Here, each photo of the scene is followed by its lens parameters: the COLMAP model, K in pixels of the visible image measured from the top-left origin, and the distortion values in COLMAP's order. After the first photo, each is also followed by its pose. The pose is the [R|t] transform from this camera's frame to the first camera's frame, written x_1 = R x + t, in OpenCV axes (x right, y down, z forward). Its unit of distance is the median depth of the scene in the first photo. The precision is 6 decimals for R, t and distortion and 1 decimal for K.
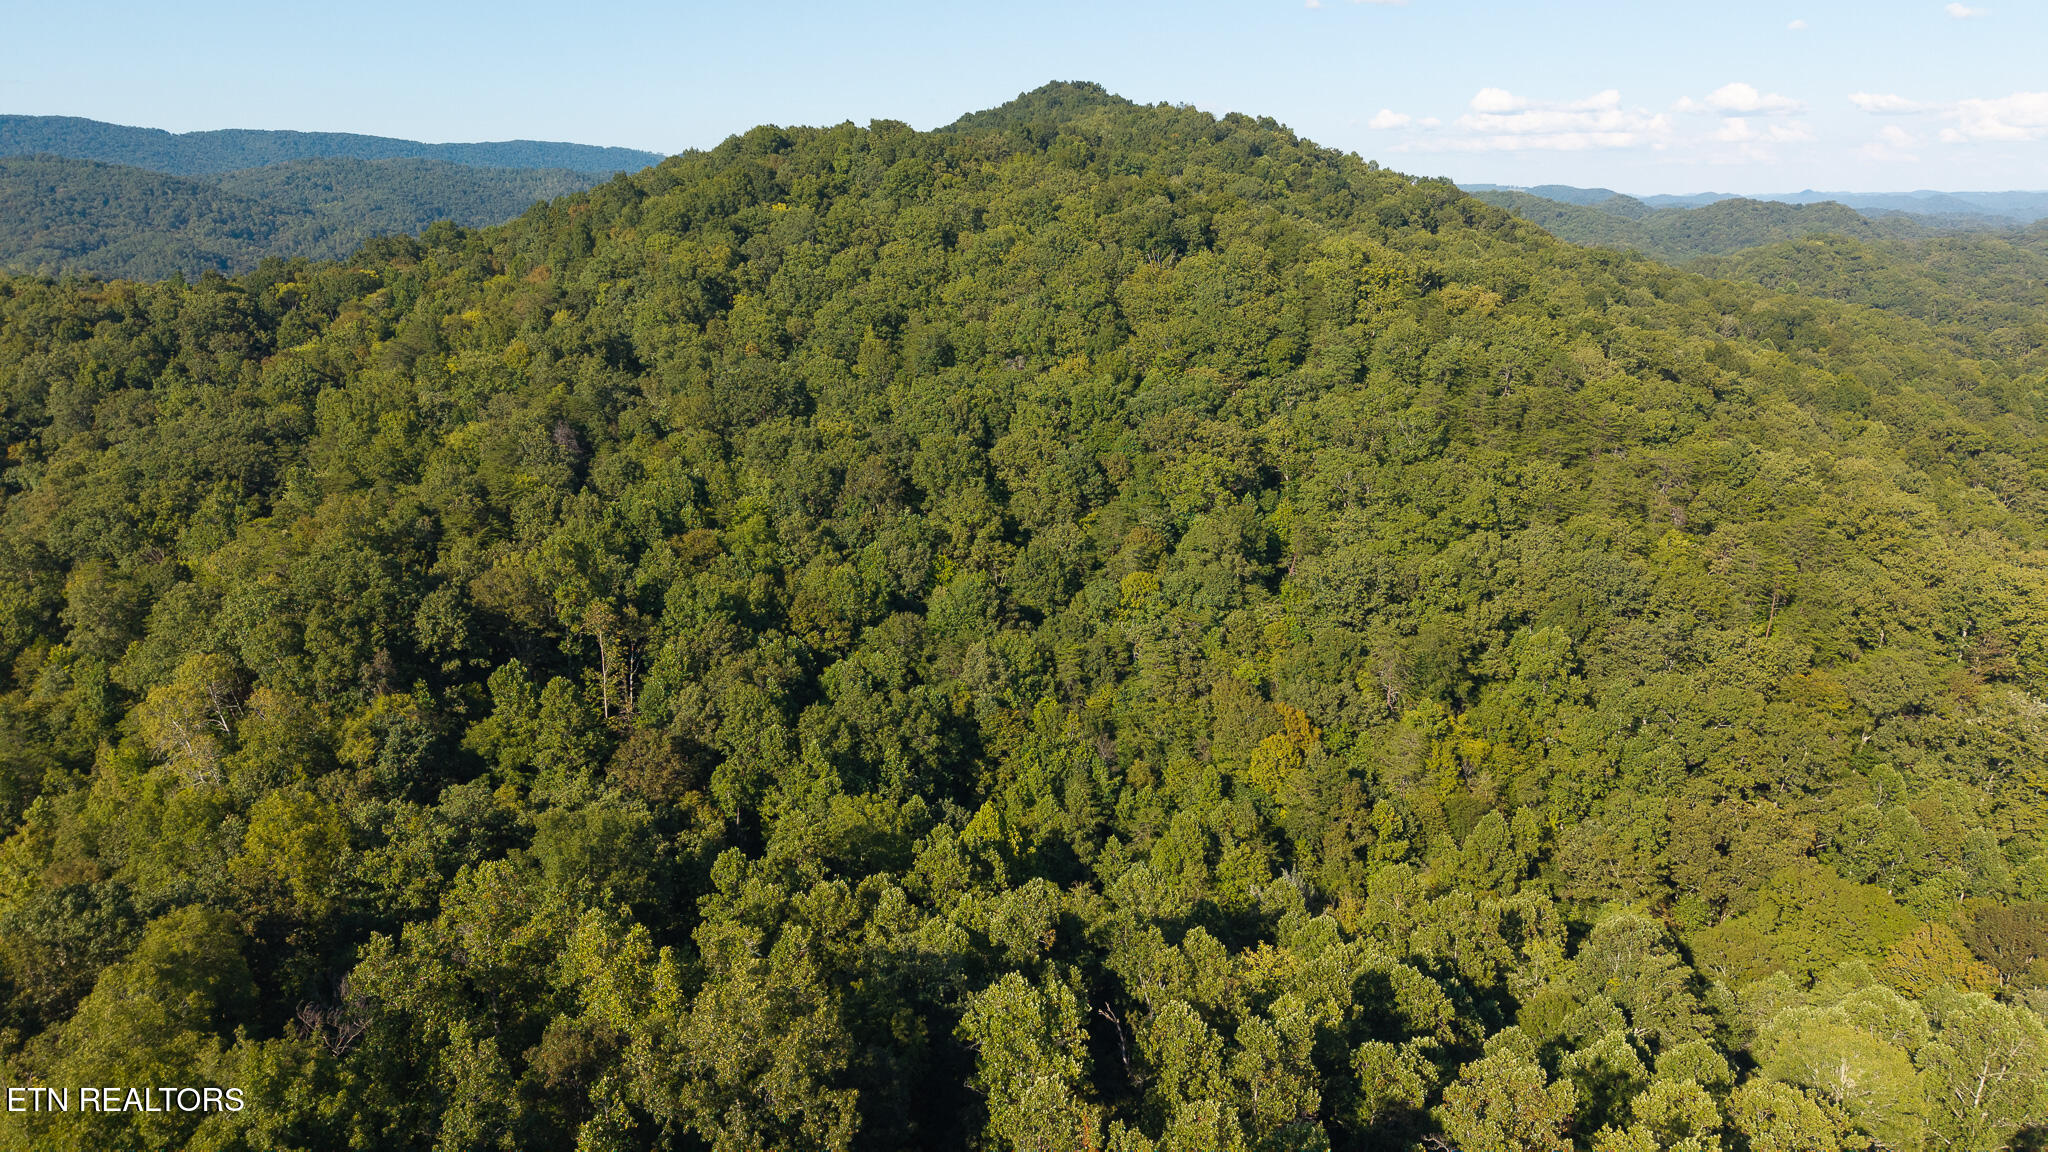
lens RADIAL K [[1398.7, 0, 1025.4], [0, 1398.7, 585.3], [0, 0, 1]] dist [0.011040, -0.002703]
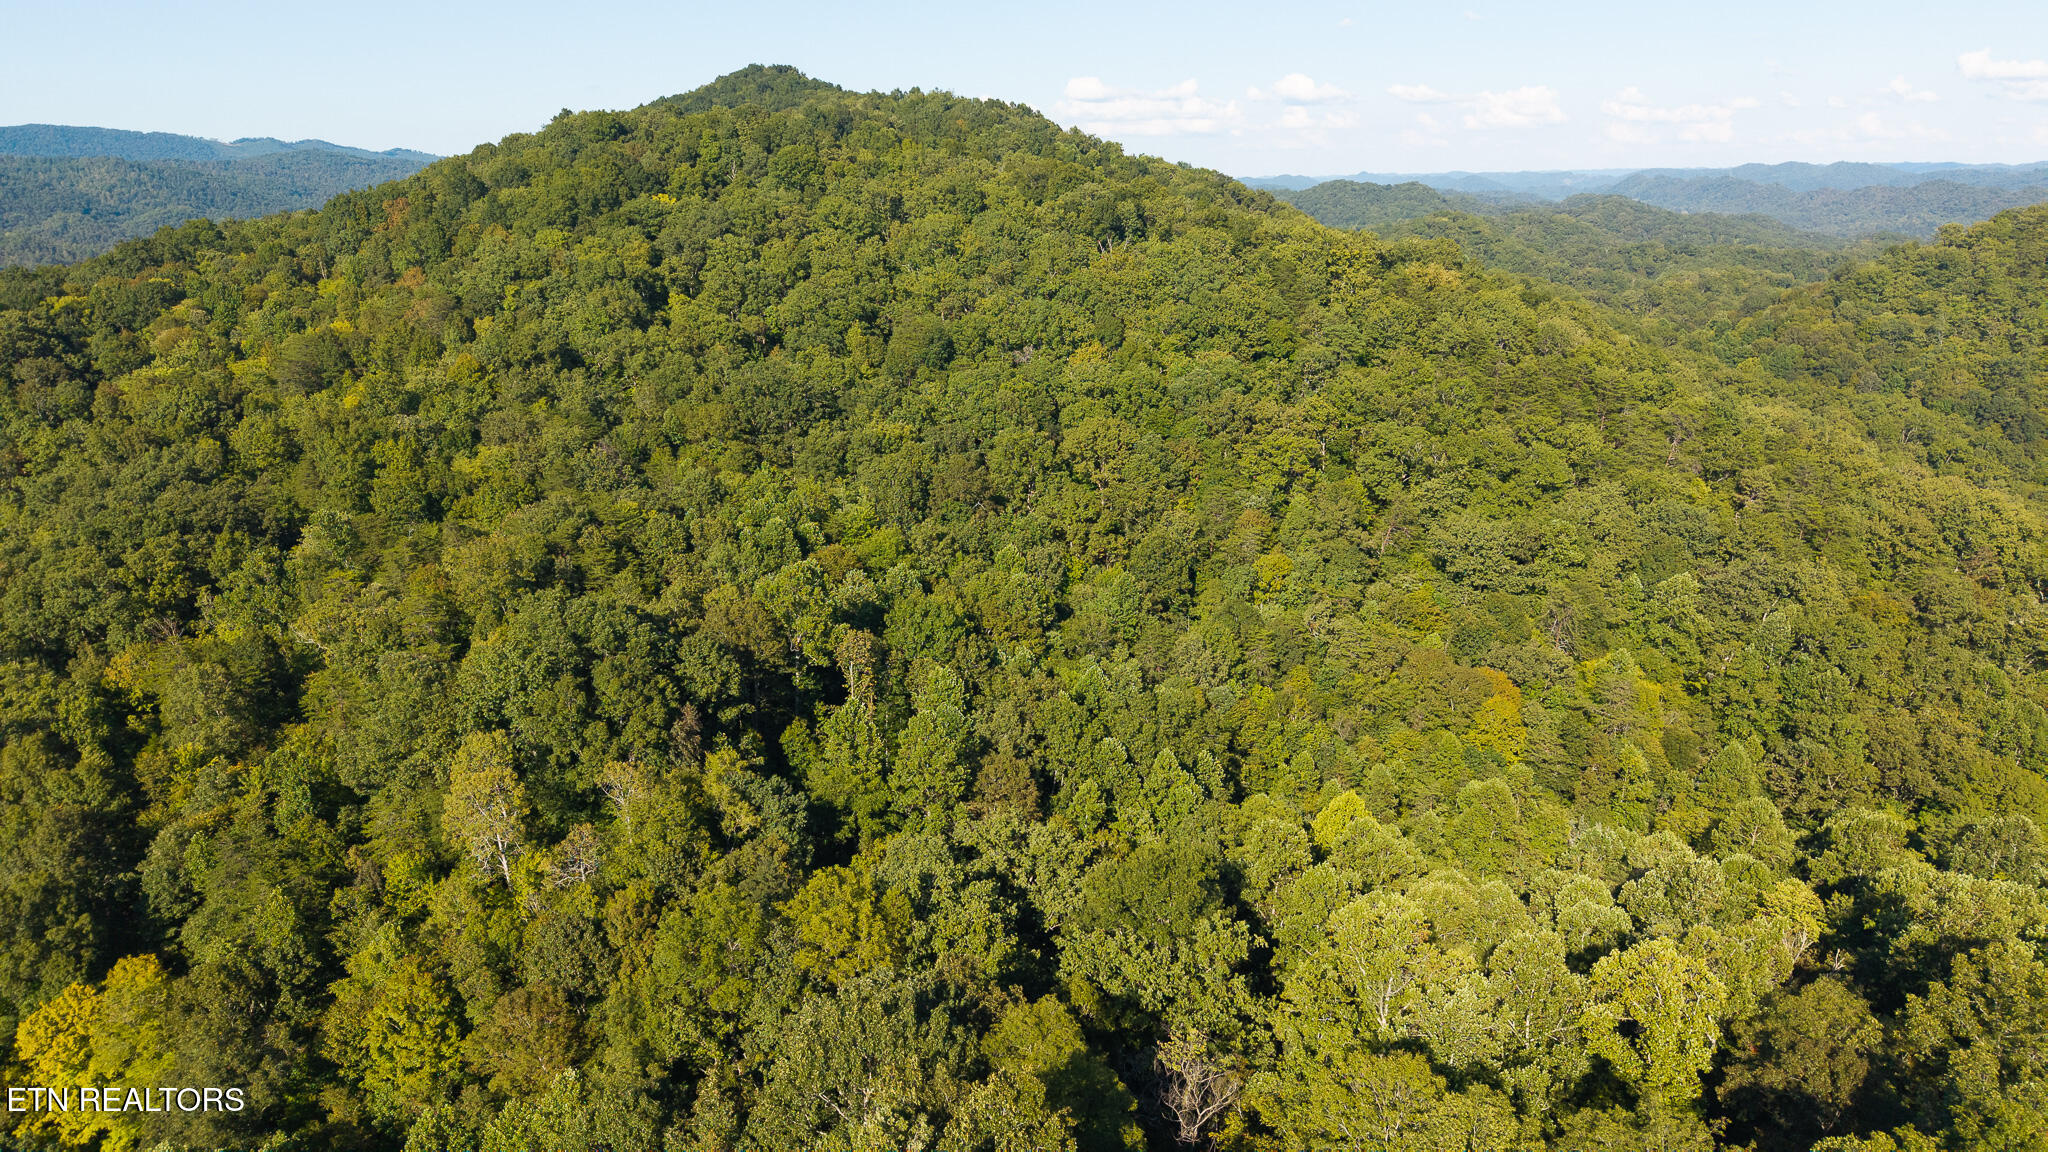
lens RADIAL K [[1398.7, 0, 1025.4], [0, 1398.7, 585.3], [0, 0, 1]] dist [0.011040, -0.002703]
pose [[0.961933, -0.085248, 0.259650, -0.223459], [0.082850, 0.996358, 0.020186, -0.013597], [-0.260425, 0.002094, 0.965492, 0.040902]]
